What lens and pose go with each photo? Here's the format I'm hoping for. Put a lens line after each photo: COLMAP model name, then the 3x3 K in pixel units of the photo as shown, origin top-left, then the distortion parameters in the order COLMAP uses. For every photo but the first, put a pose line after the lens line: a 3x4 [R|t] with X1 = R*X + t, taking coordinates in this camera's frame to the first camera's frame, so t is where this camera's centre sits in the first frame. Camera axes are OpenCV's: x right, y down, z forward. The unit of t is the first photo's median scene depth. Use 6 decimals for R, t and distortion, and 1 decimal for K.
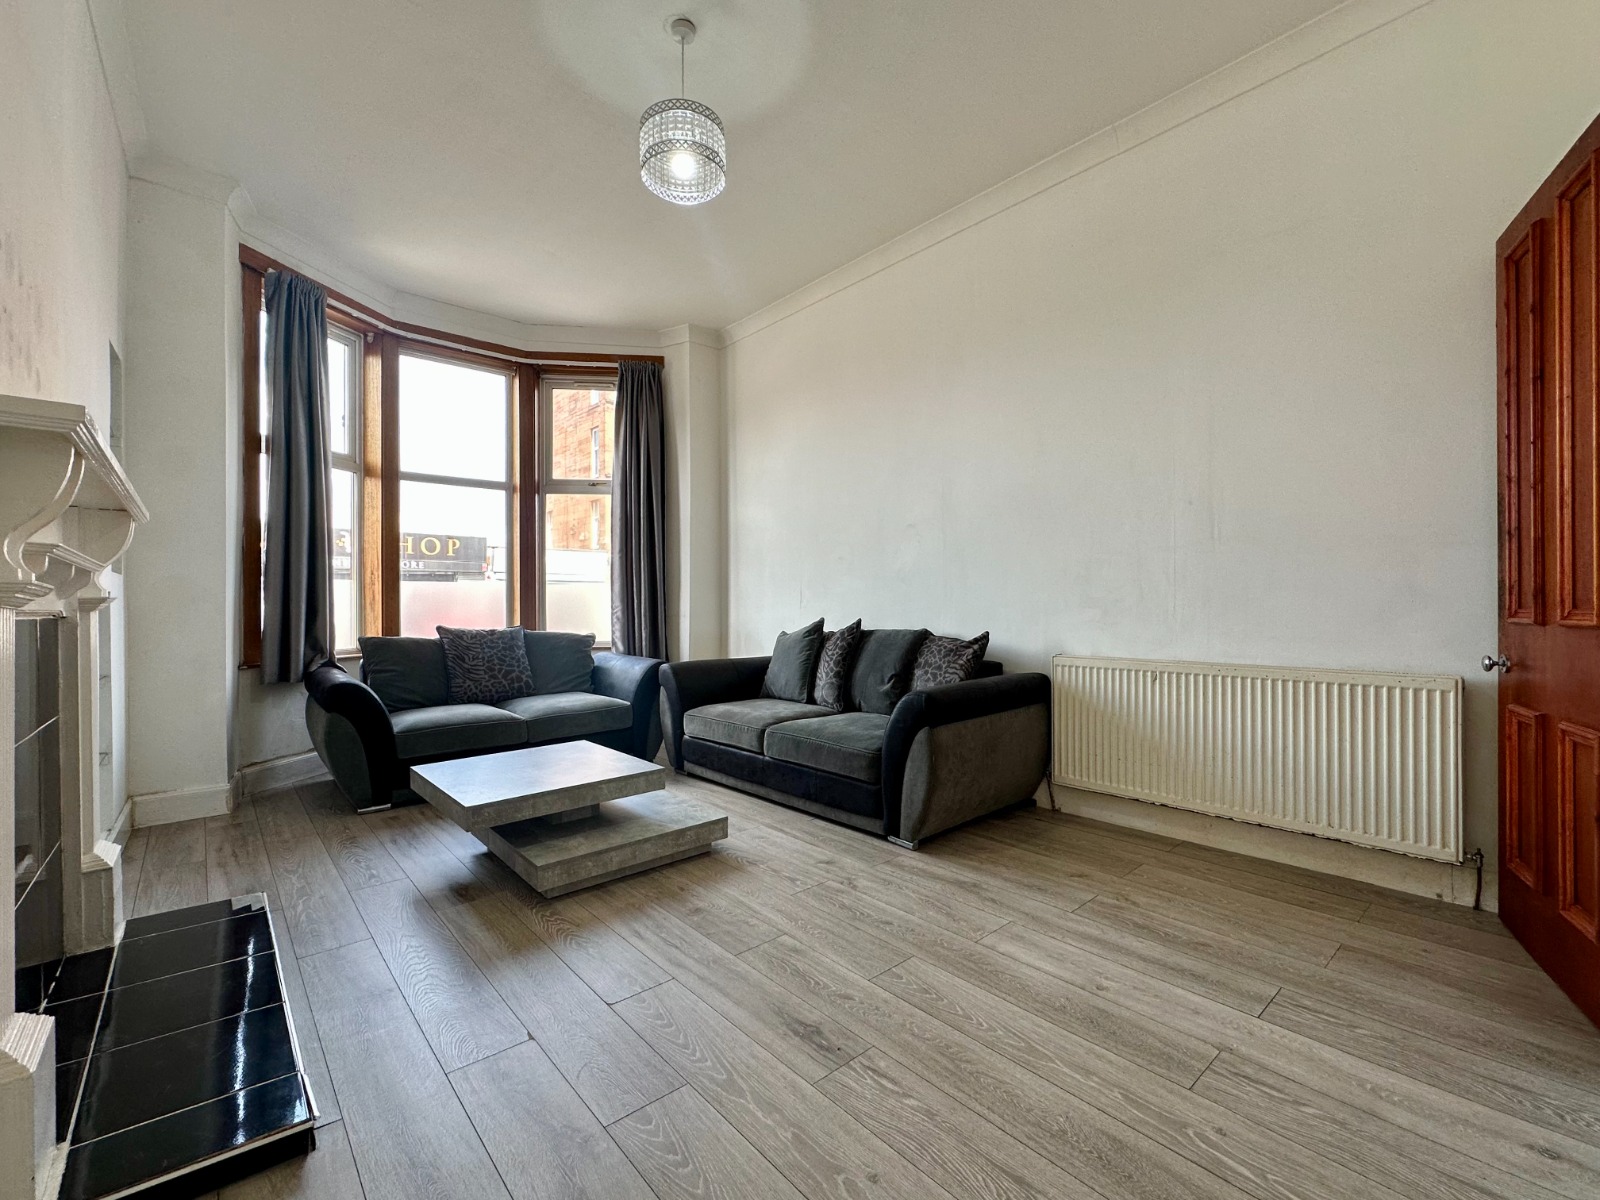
lens RADIAL K [[693.5, 0, 800.2], [0, 693.5, 603.7], [0, 0, 1]] dist [-0.000706, 0.000335]
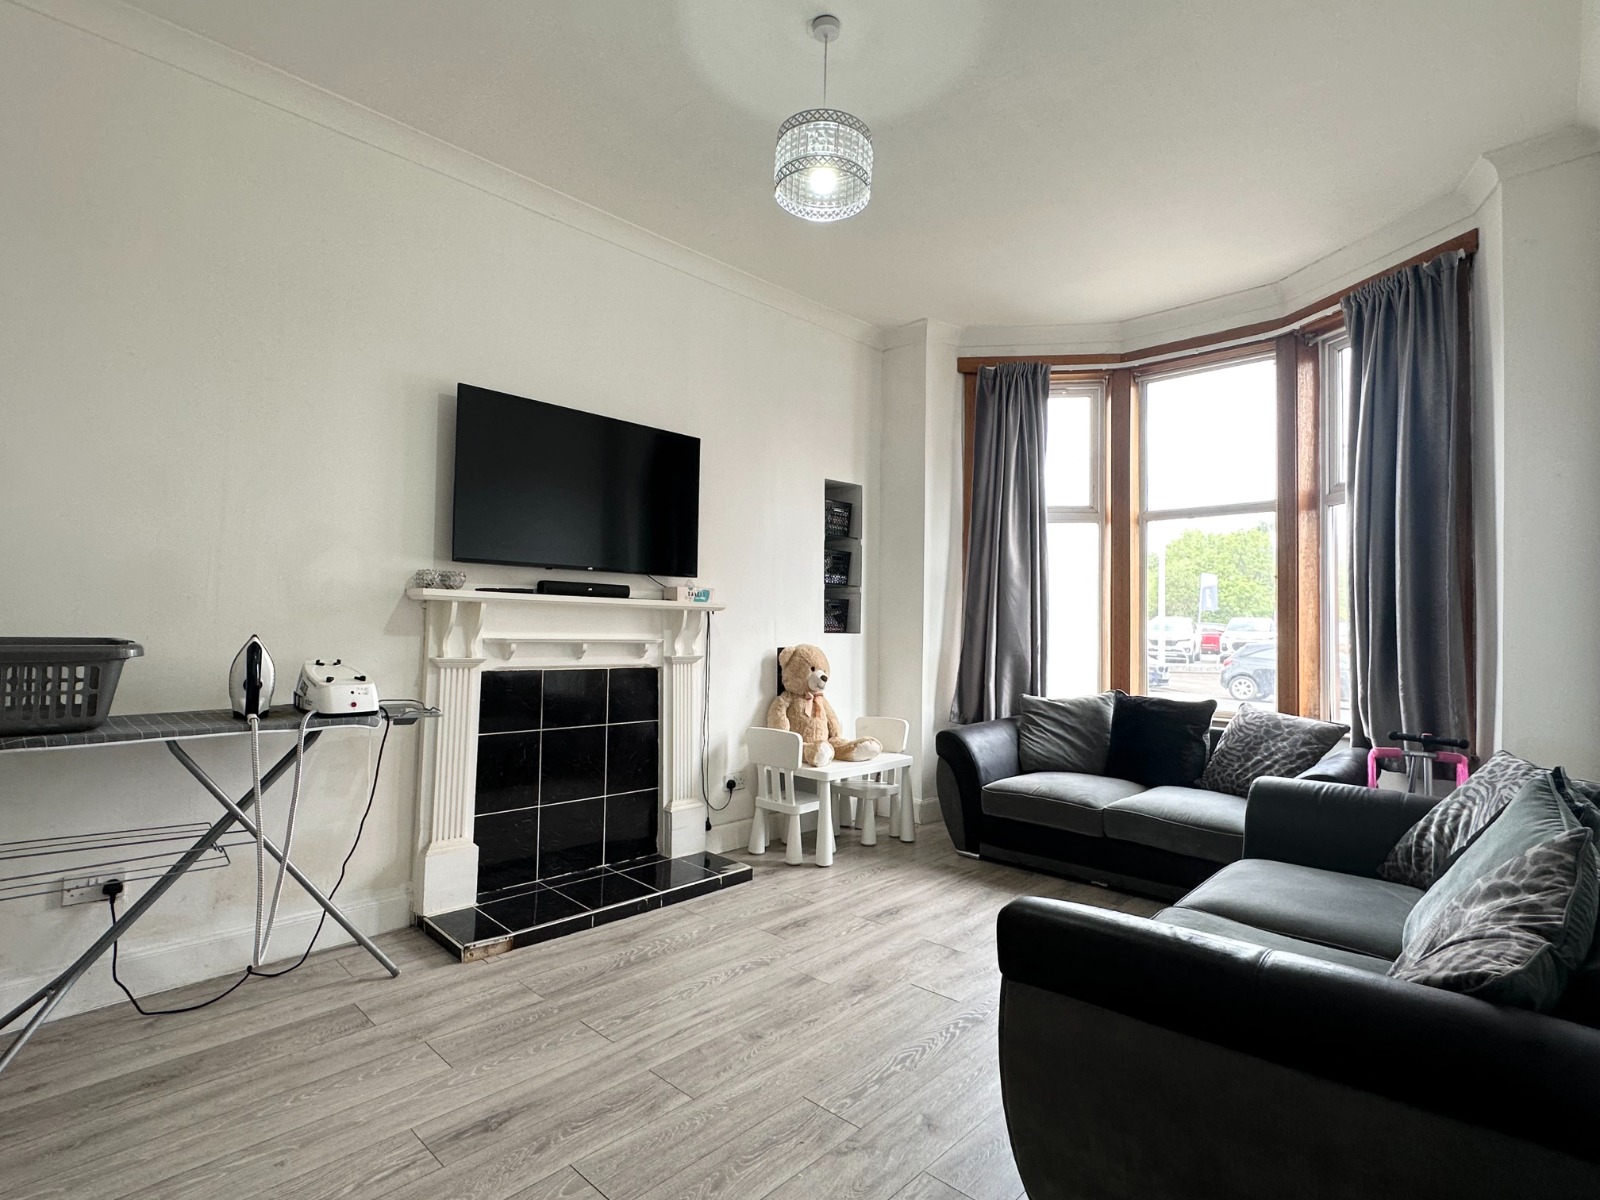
lens RADIAL K [[796.3, 0, 795.3], [0, 796.3, 606.7], [0, 0, 1]] dist [-0.004530, -0.000458]
pose [[0.090272, -0.018547, -0.995744, 0.506406], [-0.014875, 0.999690, -0.019969, -0.048518], [0.995806, 0.016614, 0.089968, 0.553574]]
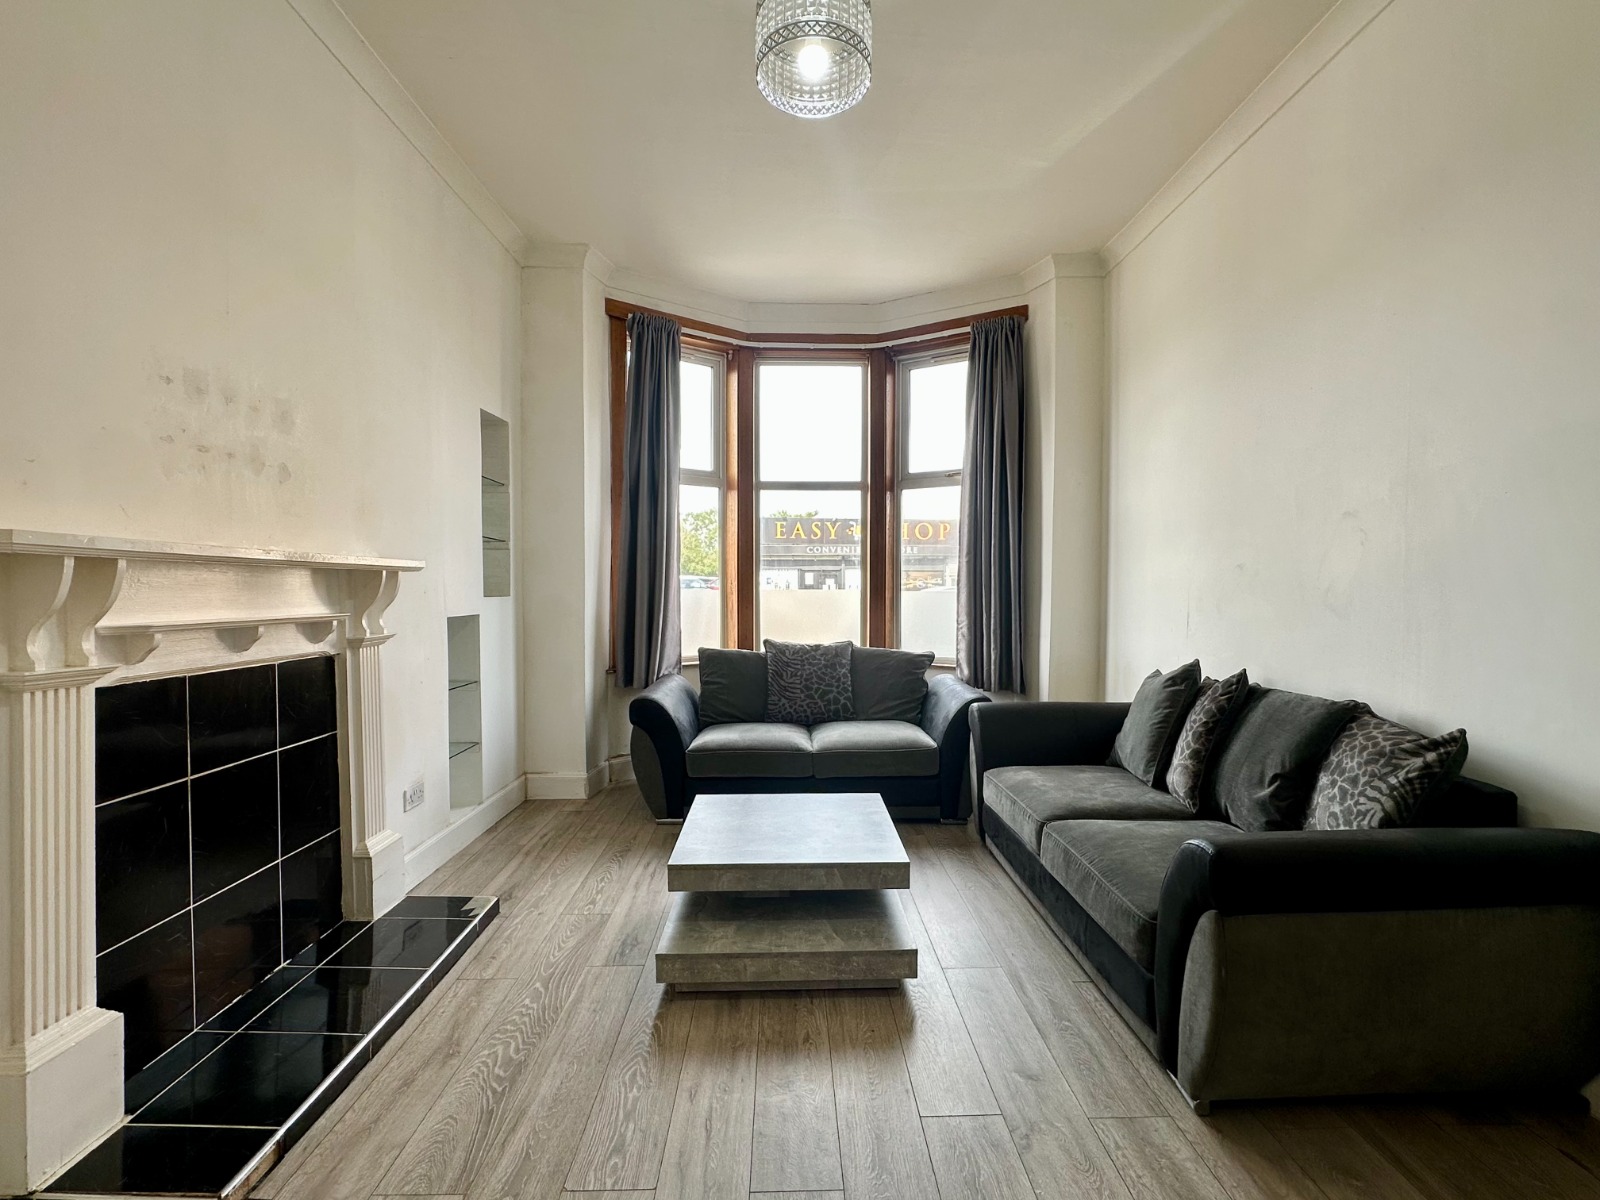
lens RADIAL K [[746.2, 0, 797.3], [0, 746.2, 604.9], [0, 0, 1]] dist [0.000112, -0.001077]
pose [[0.767475, 0.024327, -0.640618, 0.207748], [-0.005770, 0.999501, 0.031043, -0.054726], [0.641053, -0.020128, 0.767232, 0.236561]]
